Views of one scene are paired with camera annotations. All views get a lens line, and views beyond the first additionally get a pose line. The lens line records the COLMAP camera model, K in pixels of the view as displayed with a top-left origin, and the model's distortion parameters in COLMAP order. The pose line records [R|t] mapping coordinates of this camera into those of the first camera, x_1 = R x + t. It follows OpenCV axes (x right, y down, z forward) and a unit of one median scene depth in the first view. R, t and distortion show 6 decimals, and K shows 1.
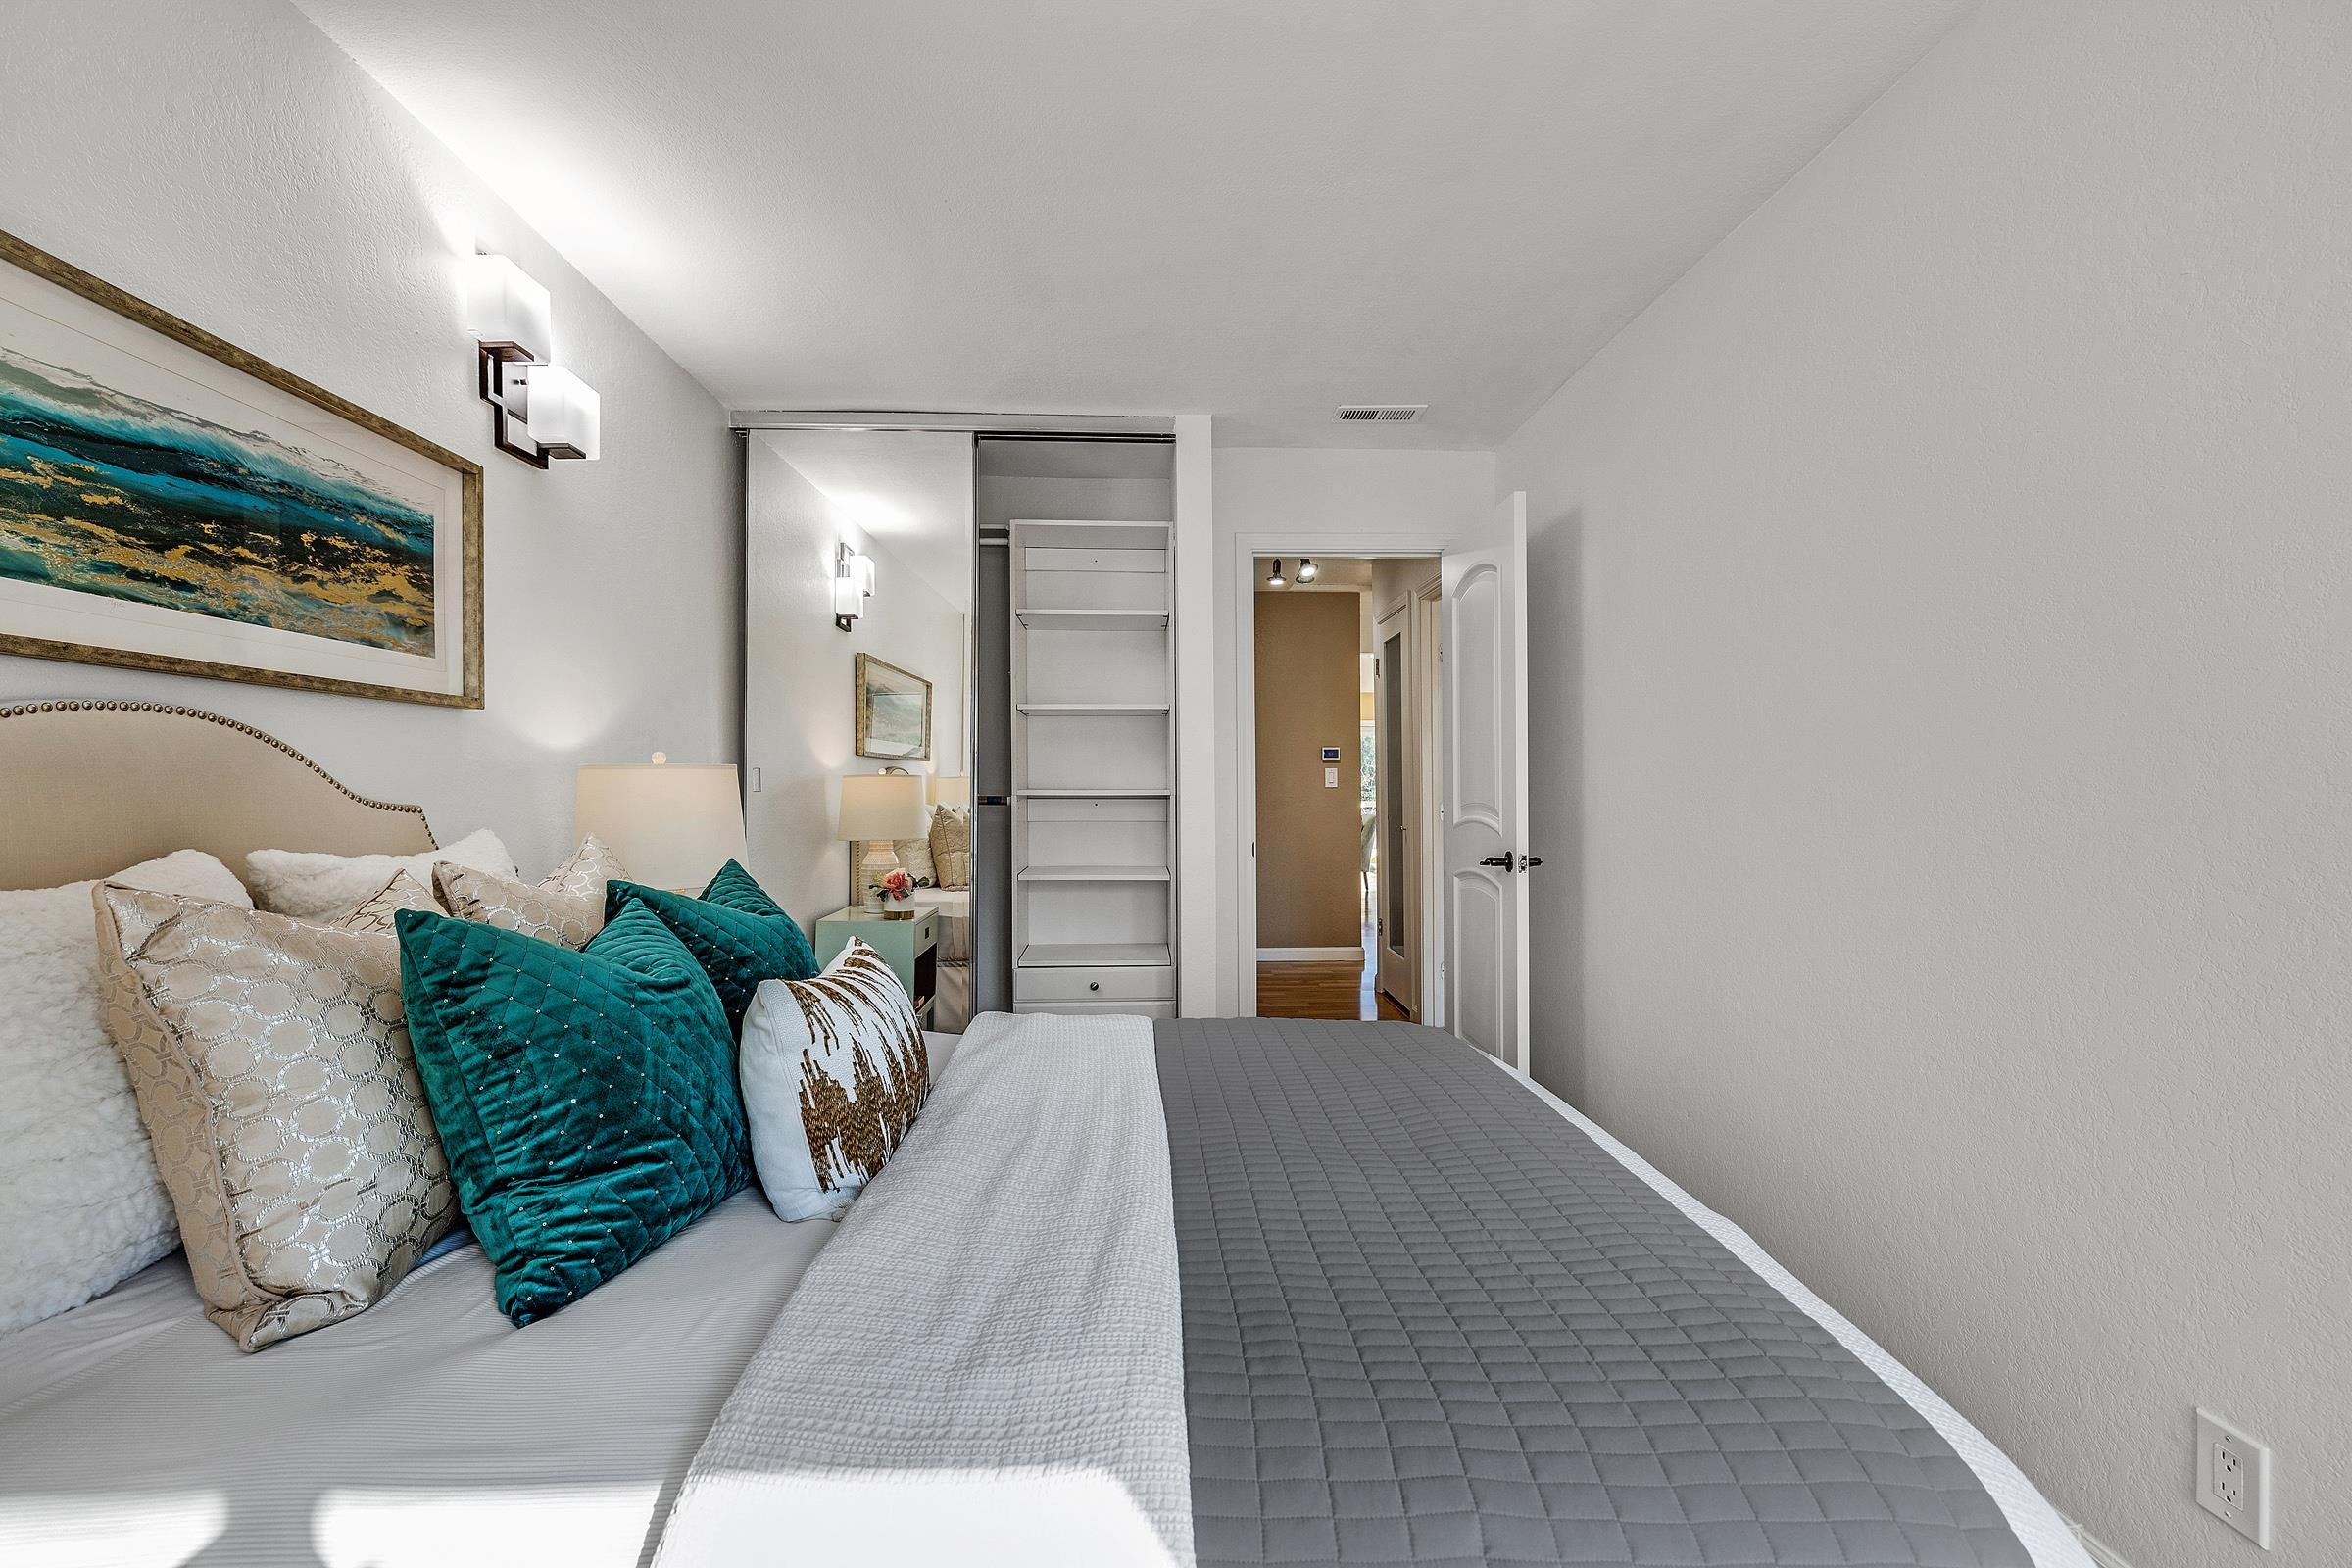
lens RADIAL K [[985.5, 0, 1174.4], [0, 985.5, 785.8], [0, 0, 1]] dist [-0.000893, 0.001110]
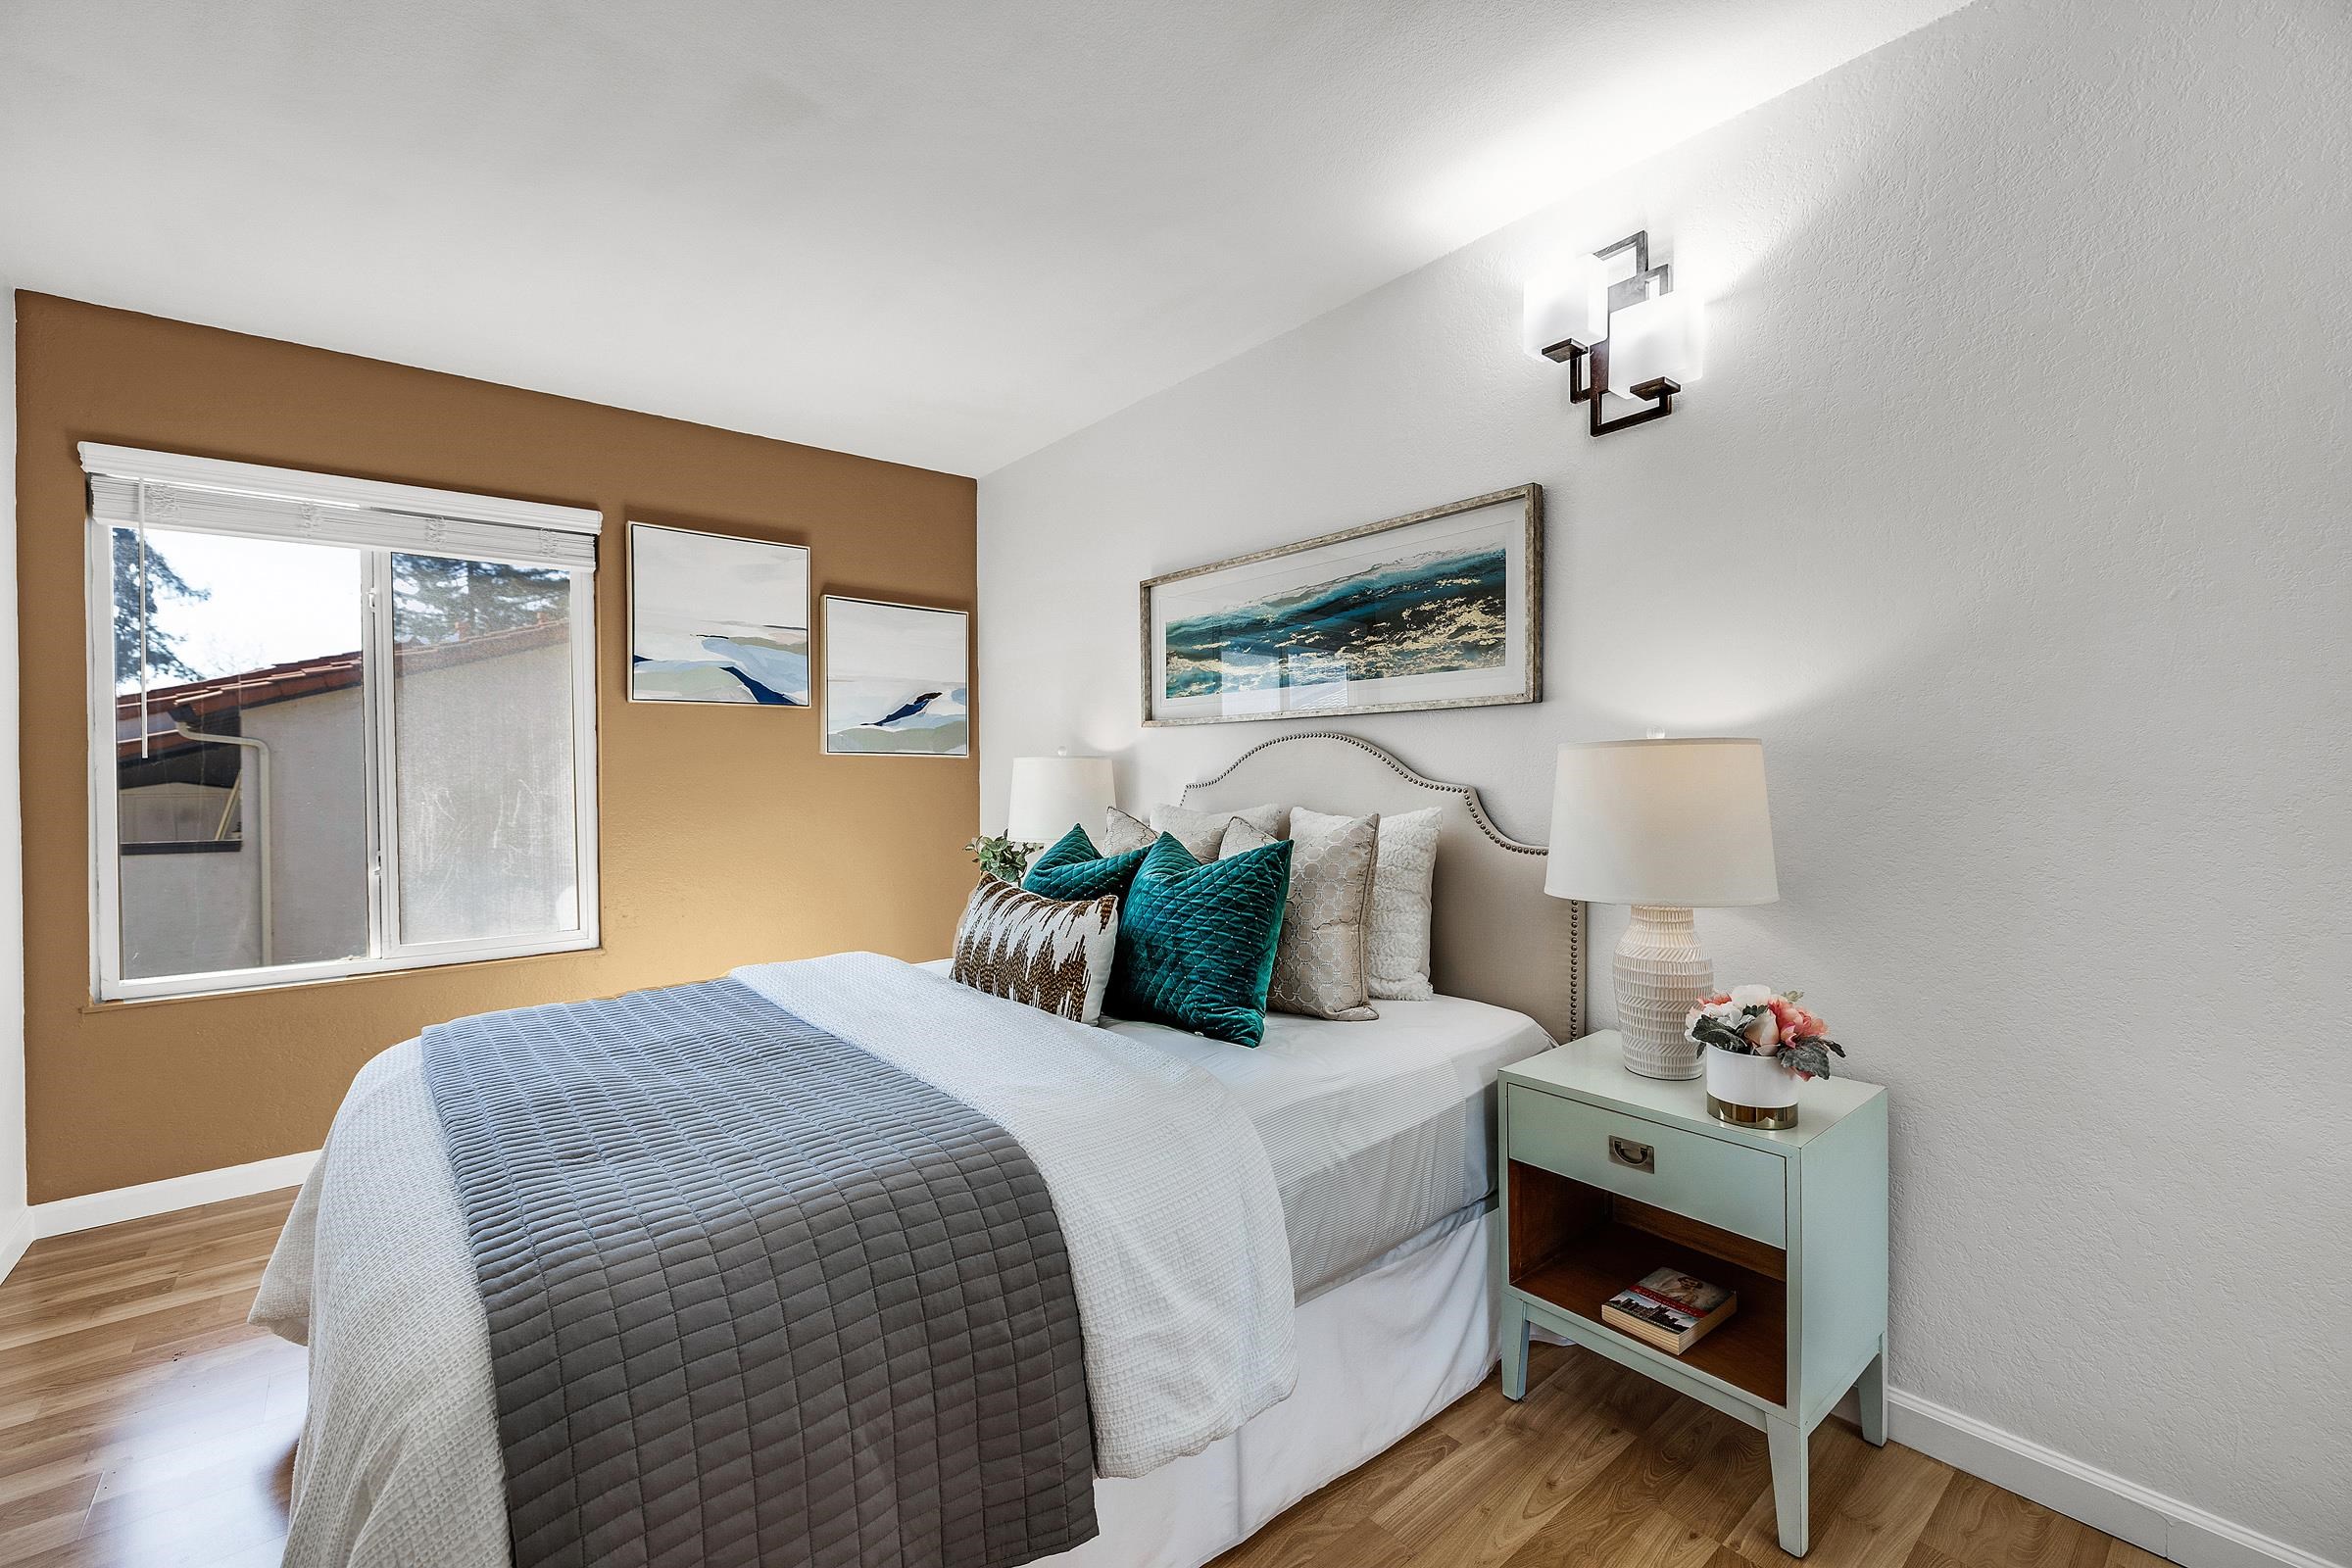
lens RADIAL K [[985.5, 0, 1163.1], [0, 985.5, 783.7], [0, 0, 1]] dist [-0.000893, 0.001110]
pose [[-0.796348, 0.008464, -0.604780, 0.346201], [0.005807, 0.999963, 0.006348, 0.004419], [0.604811, 0.001543, -0.796368, 1.891533]]
